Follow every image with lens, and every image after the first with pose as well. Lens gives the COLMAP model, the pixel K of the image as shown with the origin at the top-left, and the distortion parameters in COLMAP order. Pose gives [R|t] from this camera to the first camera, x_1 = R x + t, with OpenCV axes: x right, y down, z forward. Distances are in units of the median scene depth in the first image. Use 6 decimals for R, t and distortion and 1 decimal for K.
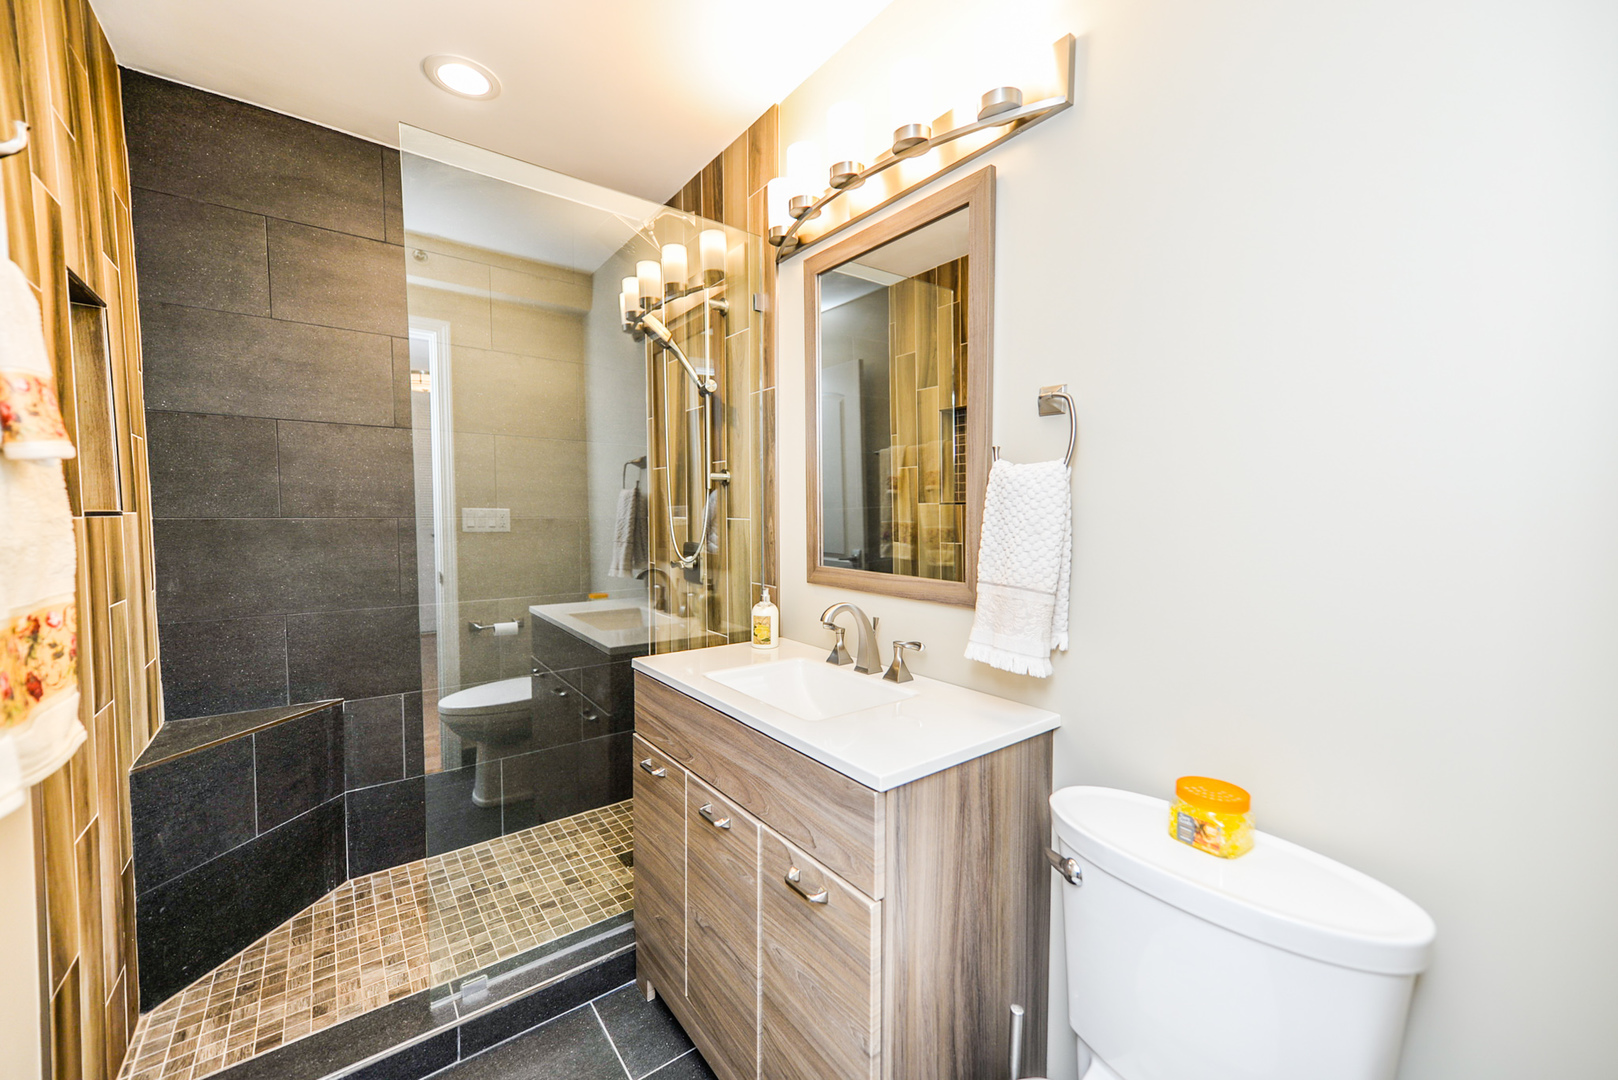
lens RADIAL K [[630.6, 0, 799.6], [0, 630.6, 535.1], [0, 0, 1]] dist [0.013621, 0.000650]
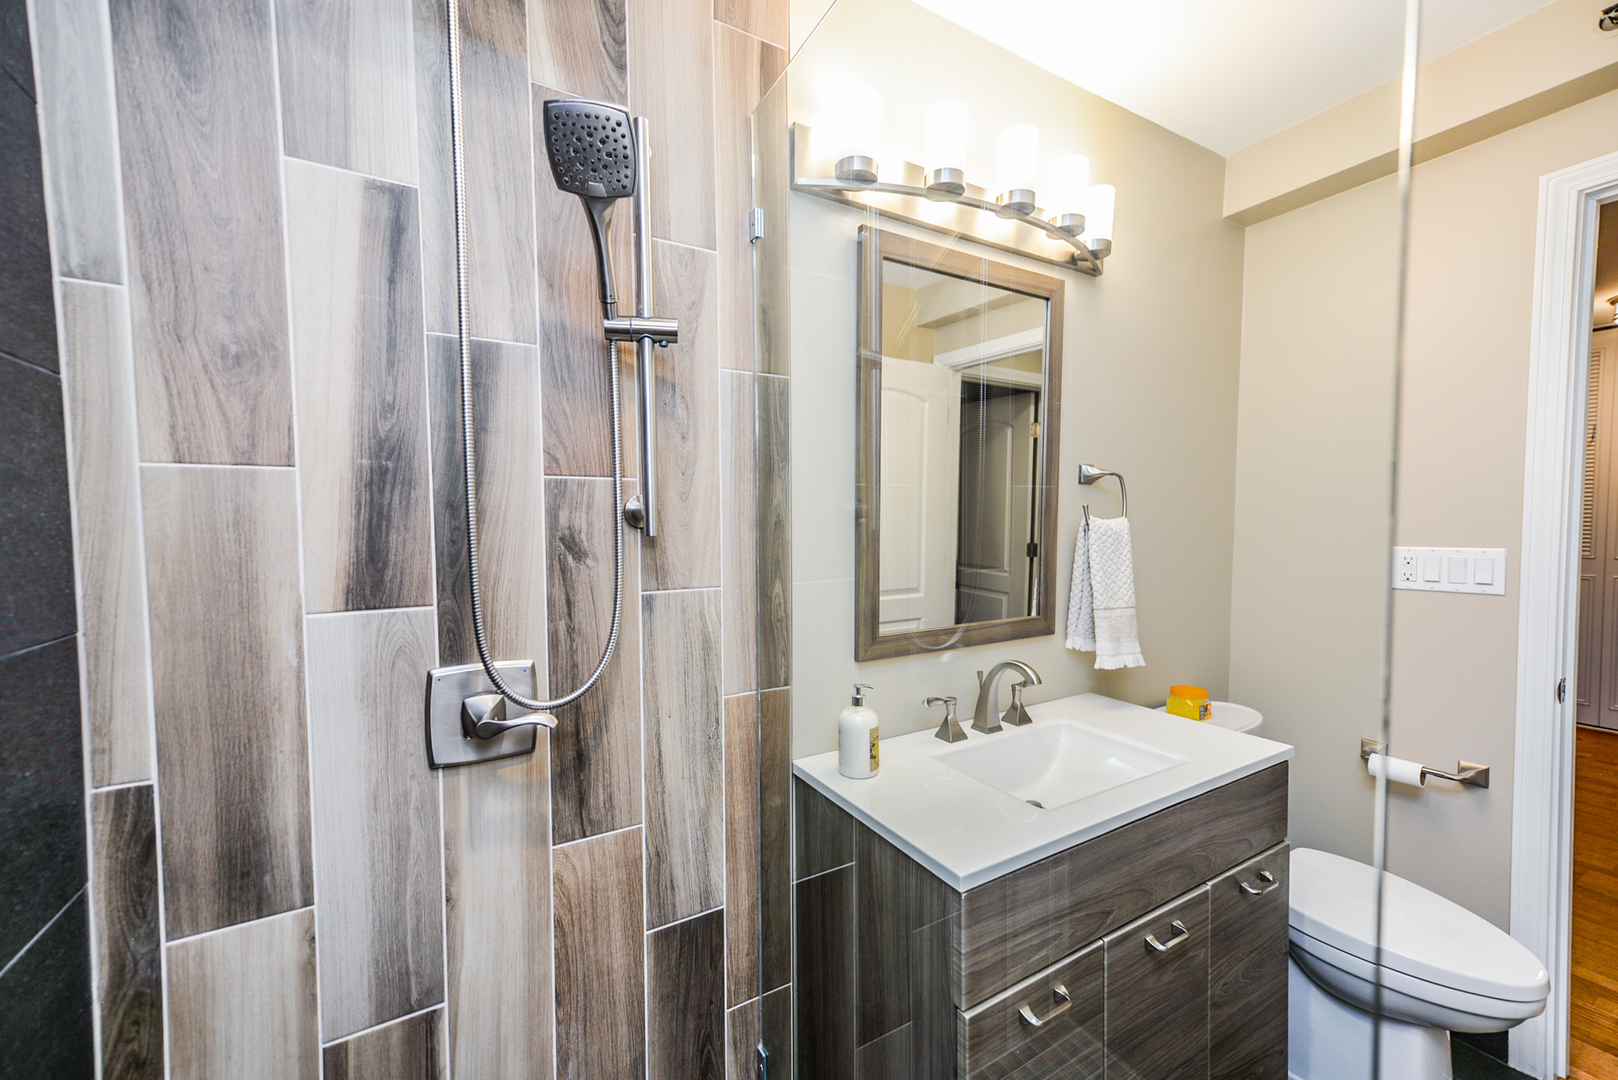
lens RADIAL K [[630.6, 0, 807.7], [0, 630.6, 546.5], [0, 0, 1]] dist [0.013621, 0.000650]
pose [[0.120934, -0.040404, 0.991838, -0.619247], [0.057721, 0.997767, 0.033608, -0.075257], [-0.990981, 0.053186, 0.122996, 0.828877]]
